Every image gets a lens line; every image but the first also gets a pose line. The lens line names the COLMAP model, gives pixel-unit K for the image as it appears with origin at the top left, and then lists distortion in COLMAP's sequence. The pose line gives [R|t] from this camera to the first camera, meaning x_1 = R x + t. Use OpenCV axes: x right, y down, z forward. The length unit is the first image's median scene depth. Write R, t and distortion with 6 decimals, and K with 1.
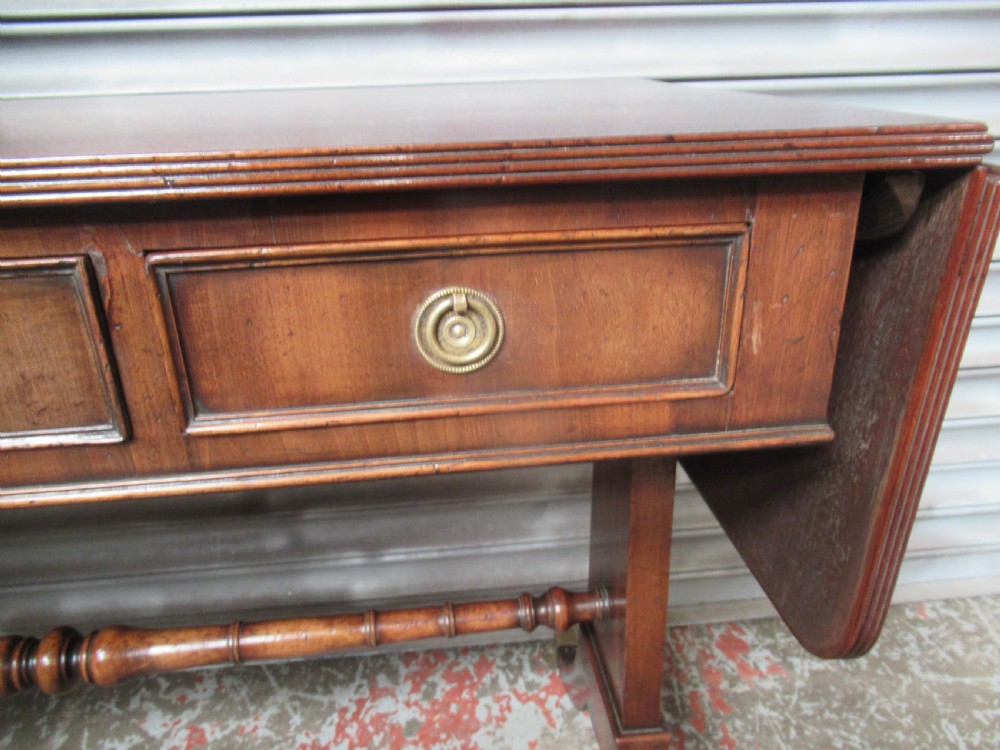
lens RADIAL K [[744.8, 0, 490.8], [0, 744.8, 378.0], [0, 0, 1]] dist [-0.004577, -0.002584]
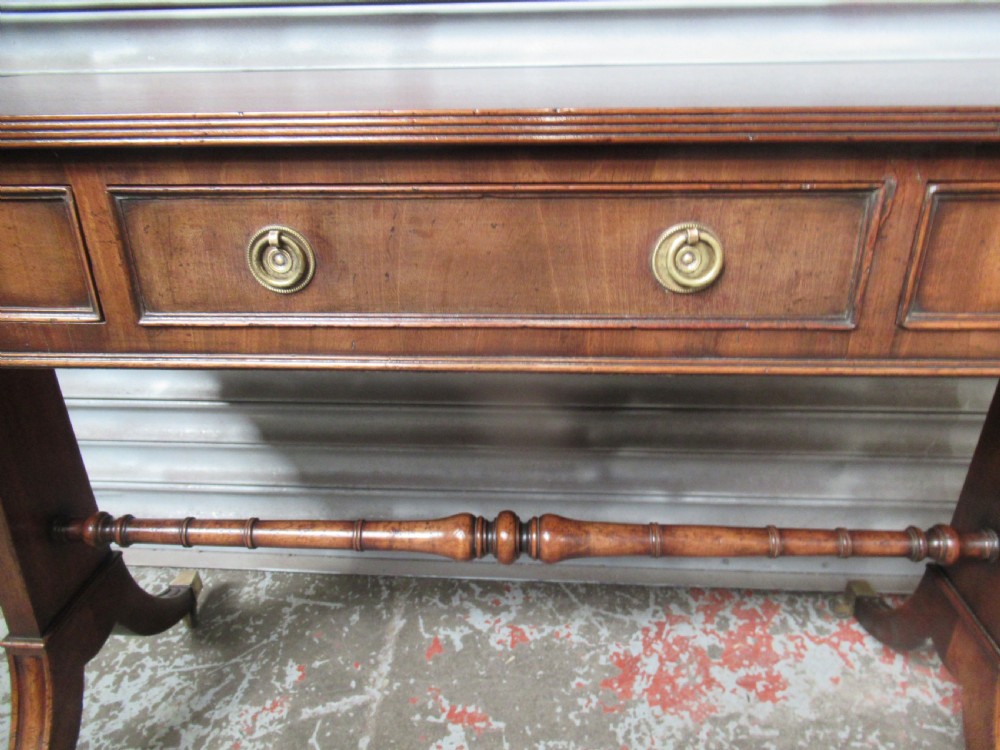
lens RADIAL K [[744.8, 0, 482.0], [0, 744.8, 378.5], [0, 0, 1]] dist [-0.004577, -0.002584]
pose [[0.985013, 0.078058, -0.153806, -0.300382], [-0.074285, 0.996782, 0.030135, 0.058898], [0.155664, -0.018257, 0.987641, -0.128612]]
